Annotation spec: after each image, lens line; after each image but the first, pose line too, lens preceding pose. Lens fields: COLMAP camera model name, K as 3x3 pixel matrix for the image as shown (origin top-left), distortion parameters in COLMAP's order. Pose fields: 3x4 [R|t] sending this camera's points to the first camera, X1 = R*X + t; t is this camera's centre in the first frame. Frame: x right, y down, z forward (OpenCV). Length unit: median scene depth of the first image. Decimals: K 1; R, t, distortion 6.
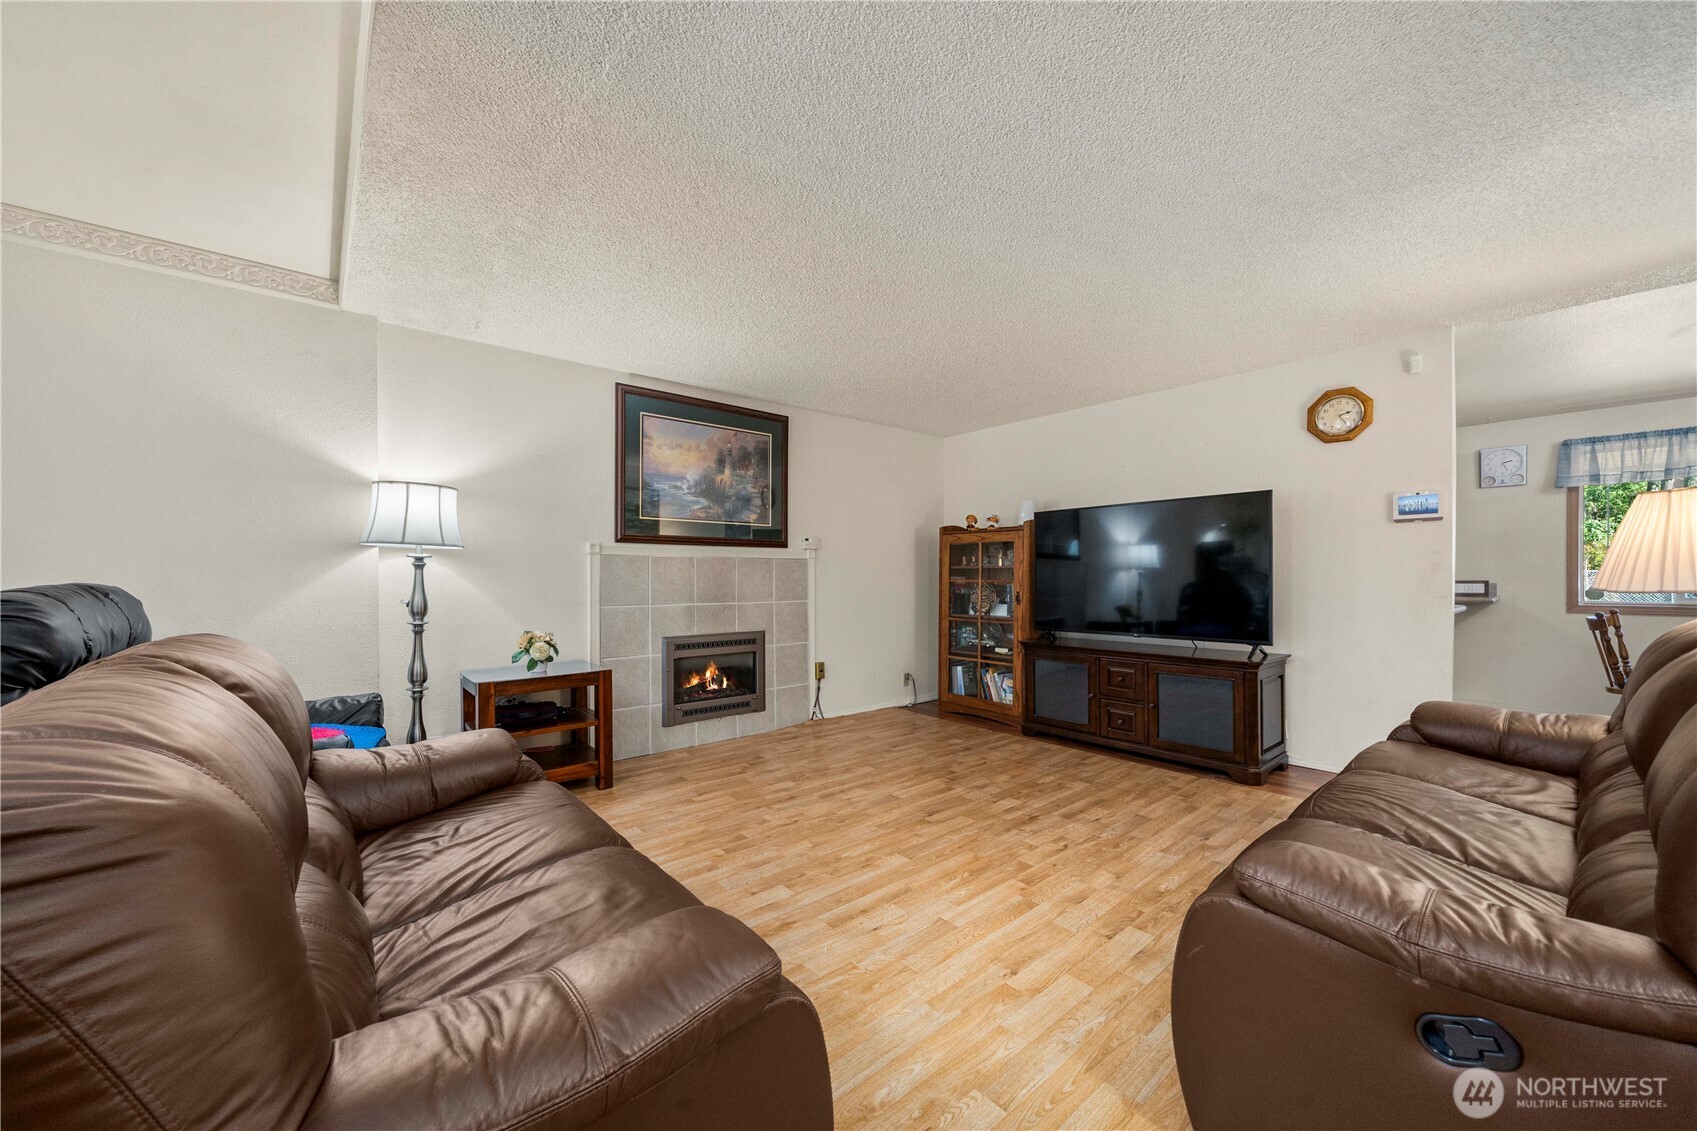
lens RADIAL K [[627.0, 0, 823.4], [0, 627.0, 575.8], [0, 0, 1]] dist [-0.000440, -0.000056]
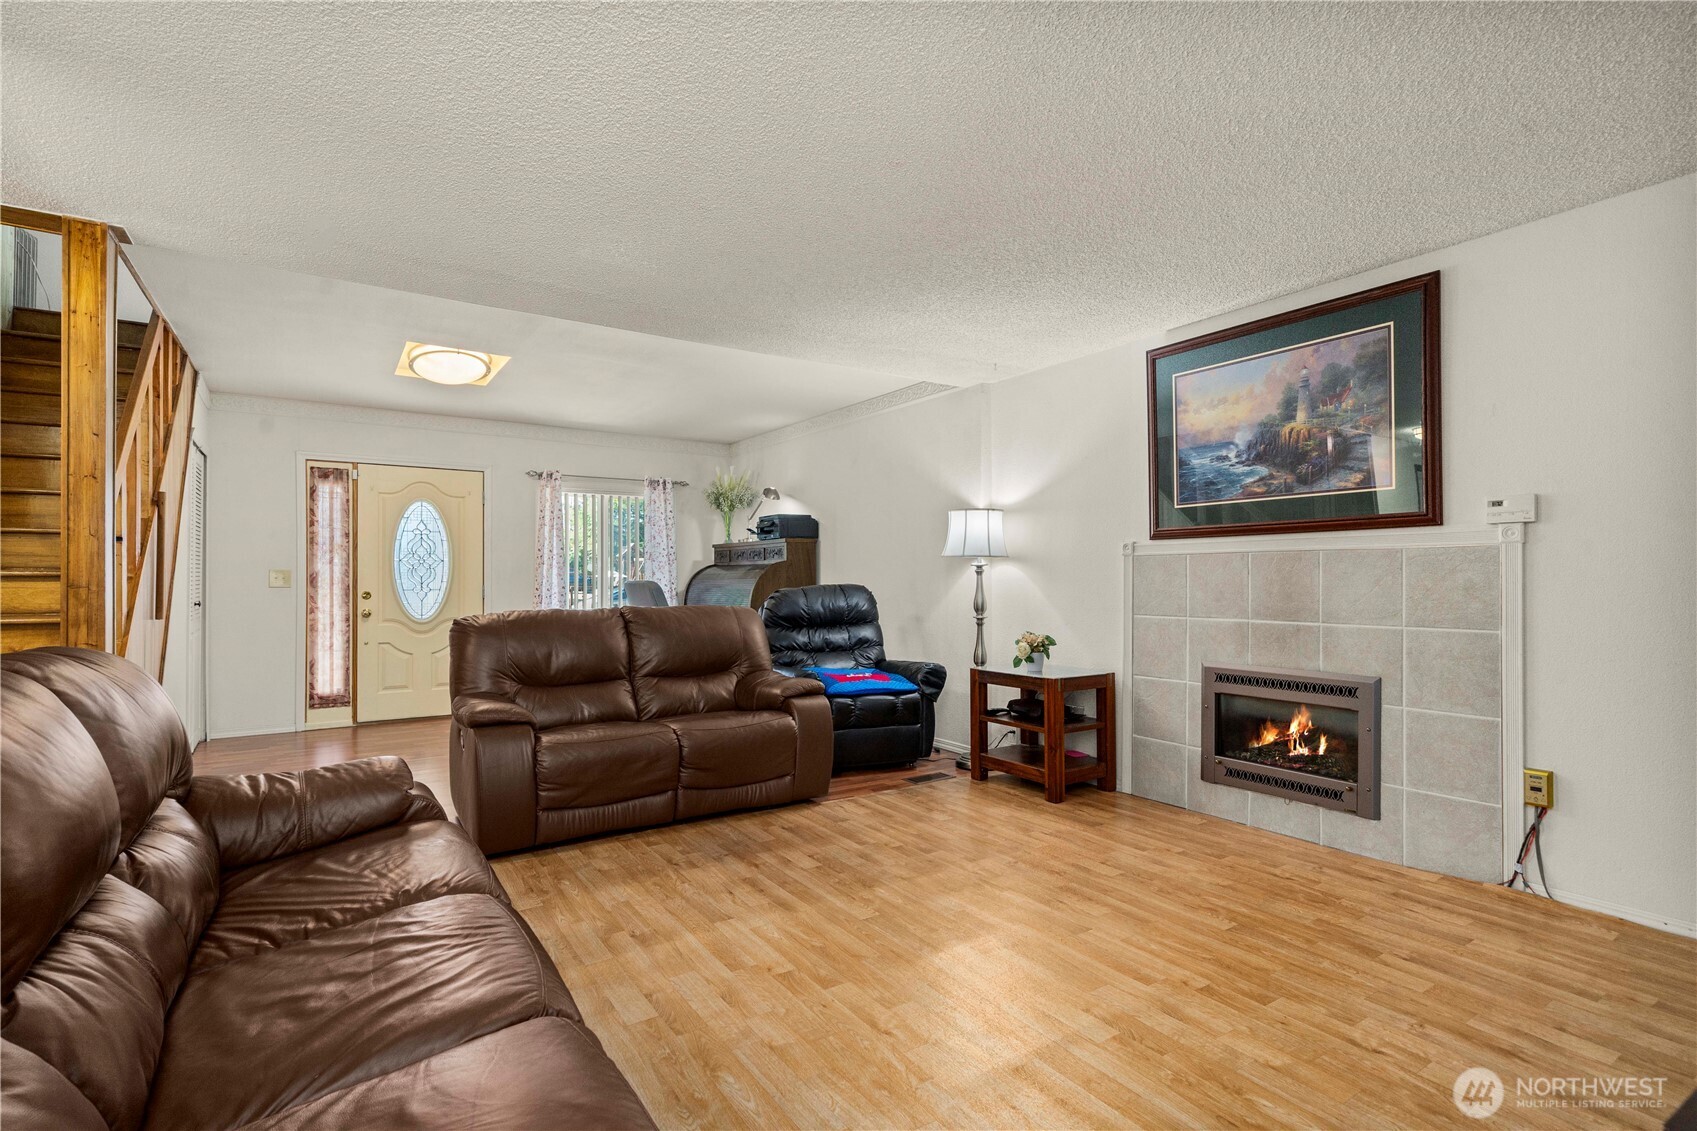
lens RADIAL K [[788.5, 0, 840.5], [0, 788.5, 579.4], [0, 0, 1]] dist [0.000009, 0.000147]
pose [[-0.098917, 0.000029, -0.995096, 0.674180], [0.001460, 0.999999, -0.000116, -0.001047], [0.995095, -0.001465, -0.098917, 0.609075]]
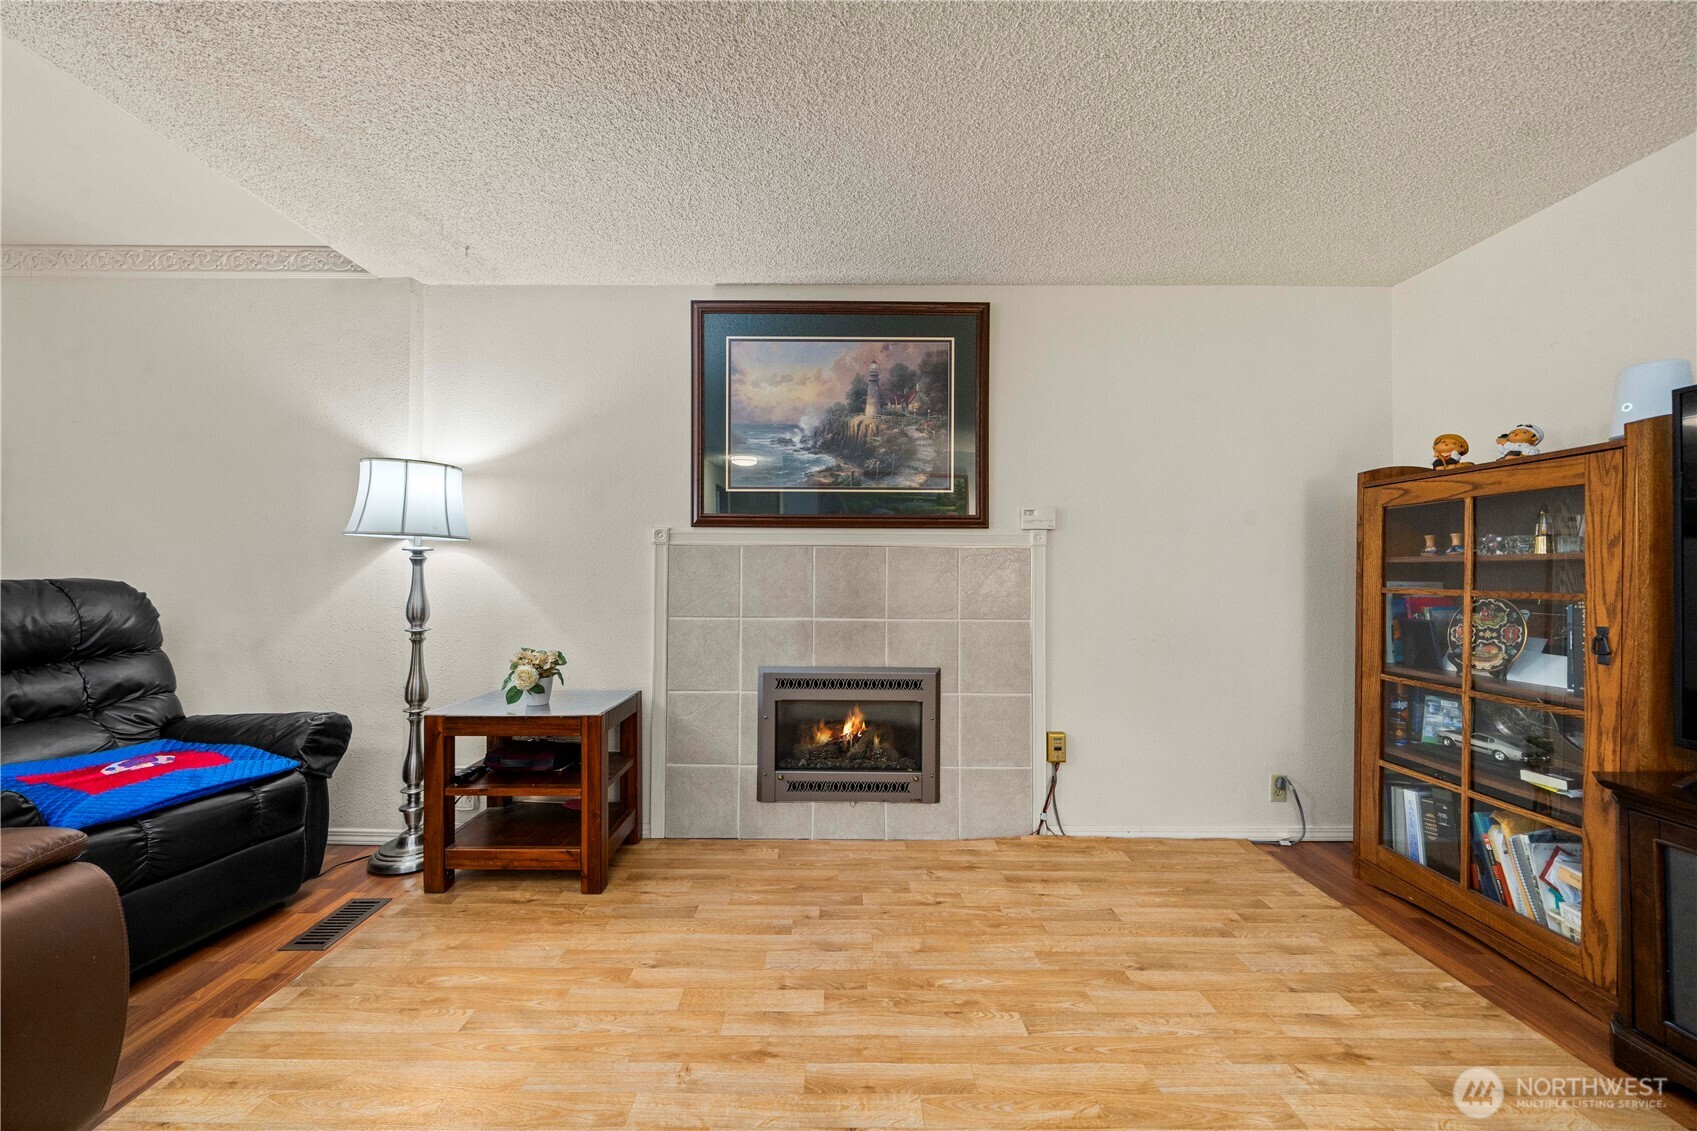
lens RADIAL K [[622.0, 0, 832.5], [0, 622.0, 568.6], [0, 0, 1]] dist [-0.003134, -0.000358]
pose [[0.779076, -0.000111, -0.626929, 0.203523], [-0.006487, 0.999945, -0.008238, -0.001750], [0.626895, 0.010485, 0.779033, 0.489280]]
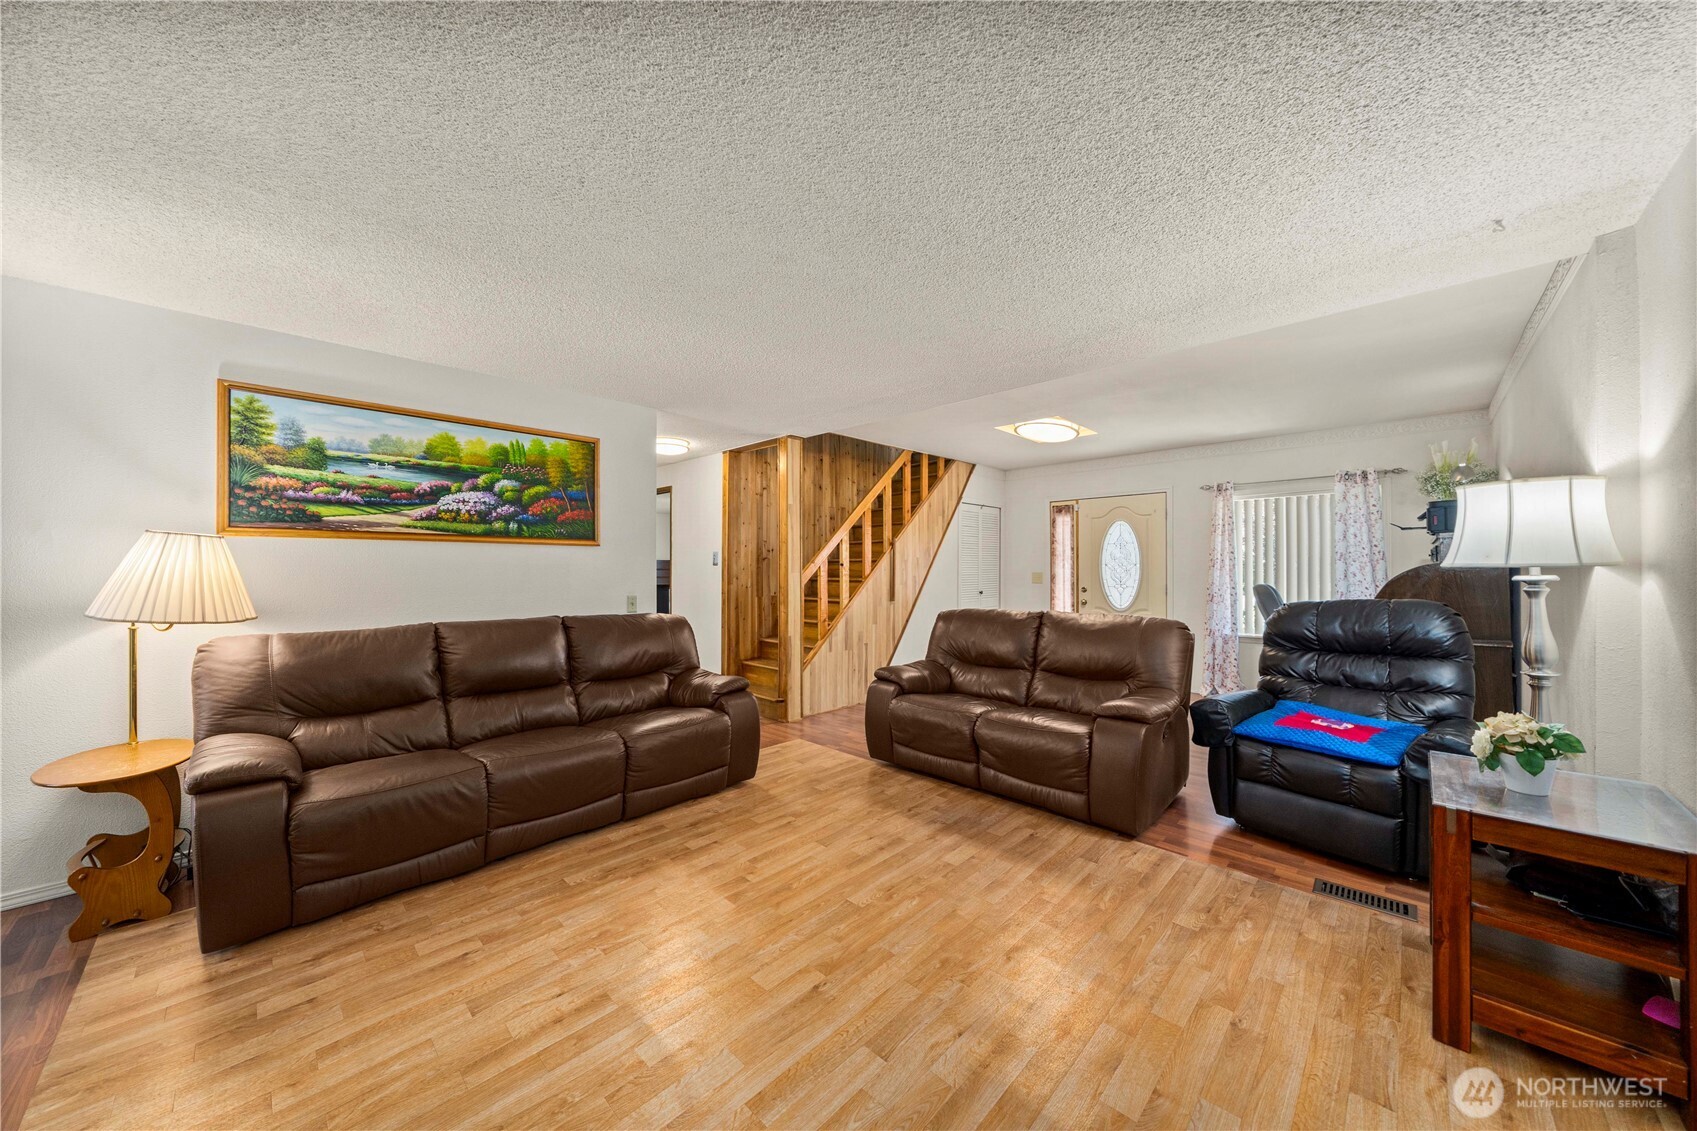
lens RADIAL K [[584.9, 0, 848.5], [0, 584.9, 565.5], [0, 0, 1]] dist [-0.000858, -0.000073]
pose [[-0.990988, 0.004219, -0.133883, 0.144184], [0.005066, 0.999969, -0.005991, -0.031986], [0.133854, -0.006615, -0.990979, 1.073603]]
